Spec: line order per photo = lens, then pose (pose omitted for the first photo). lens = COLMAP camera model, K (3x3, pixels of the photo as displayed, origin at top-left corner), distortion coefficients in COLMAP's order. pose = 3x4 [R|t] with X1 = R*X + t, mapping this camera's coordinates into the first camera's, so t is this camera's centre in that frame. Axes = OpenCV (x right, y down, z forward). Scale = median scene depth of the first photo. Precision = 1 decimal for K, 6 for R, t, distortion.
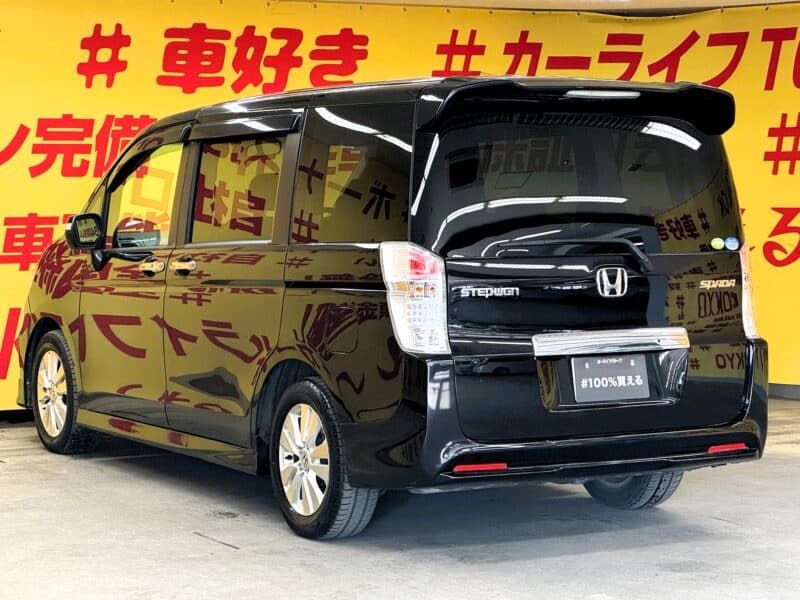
lens RADIAL K [[2012.7, 0, 417.0], [0, 2012.7, 299.1], [0, 0, 1]] dist [-0.053842, 3.042371]
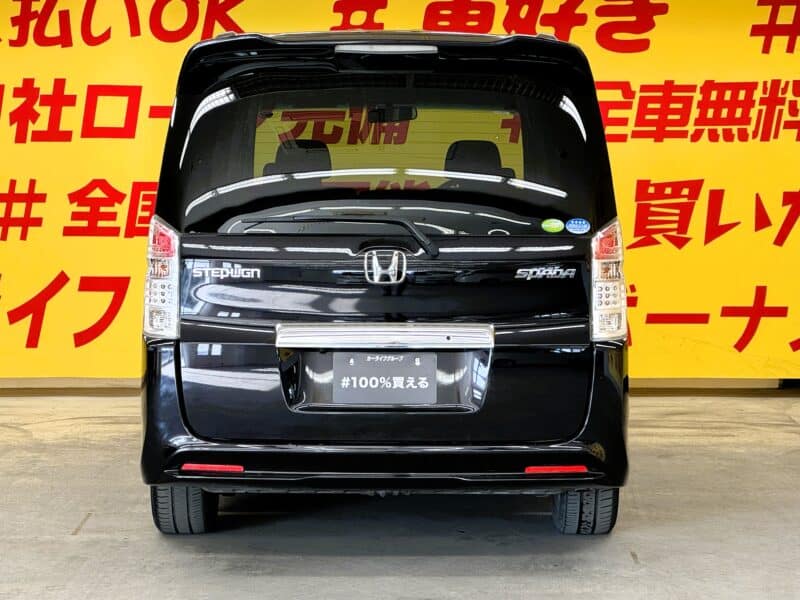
lens RADIAL K [[2012.7, 0, 417.0], [0, 2012.7, 299.1], [0, 0, 1]] dist [-0.053842, 3.042371]
pose [[0.877835, 0.042172, -0.477103, 0.338297], [-0.034781, 0.999099, 0.024317, -0.010445], [0.477699, -0.004752, 0.878511, 0.162957]]
